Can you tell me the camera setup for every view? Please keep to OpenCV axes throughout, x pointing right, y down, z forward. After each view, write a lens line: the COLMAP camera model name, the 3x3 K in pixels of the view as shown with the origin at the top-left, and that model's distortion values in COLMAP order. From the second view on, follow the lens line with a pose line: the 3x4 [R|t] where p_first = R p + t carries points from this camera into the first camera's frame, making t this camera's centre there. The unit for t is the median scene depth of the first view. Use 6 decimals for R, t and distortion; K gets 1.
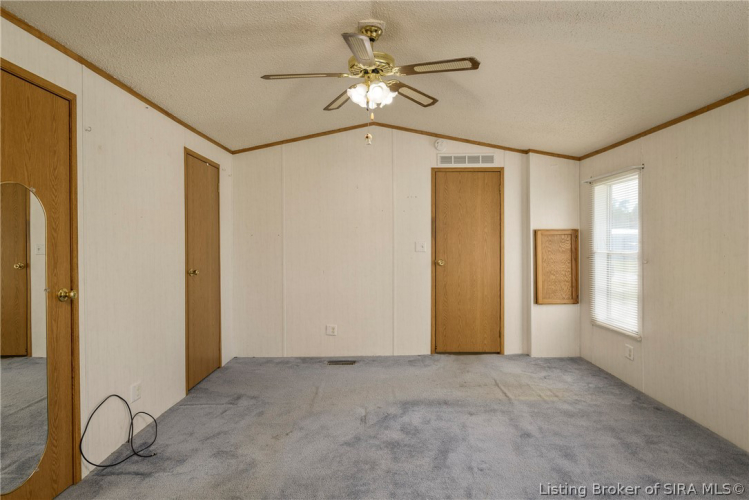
lens RADIAL K [[407.0, 0, 375.7], [0, 407.0, 250.3], [0, 0, 1]] dist [0.012015, 0.006411]
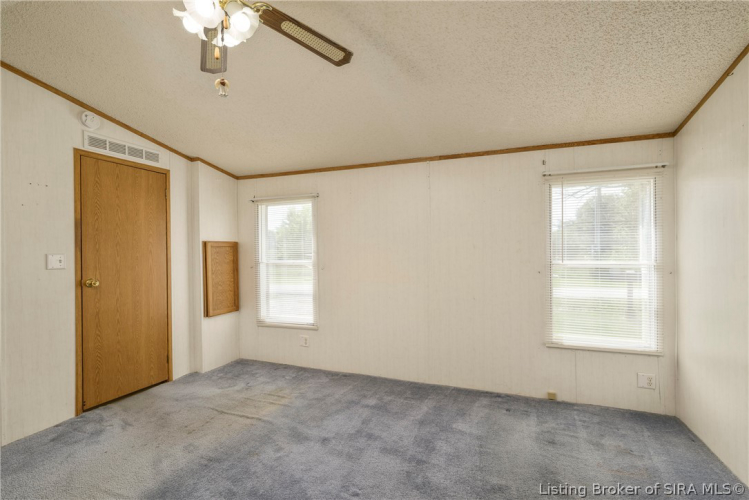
lens RADIAL K [[348.1, 0, 367.1], [0, 348.1, 253.7], [0, 0, 1]] dist [0.005883, 0.000779]
pose [[0.389744, -0.002483, 0.920920, -0.225118], [0.025158, 0.999652, -0.007952, -0.004005], [-0.920580, 0.026268, 0.389670, 0.314187]]
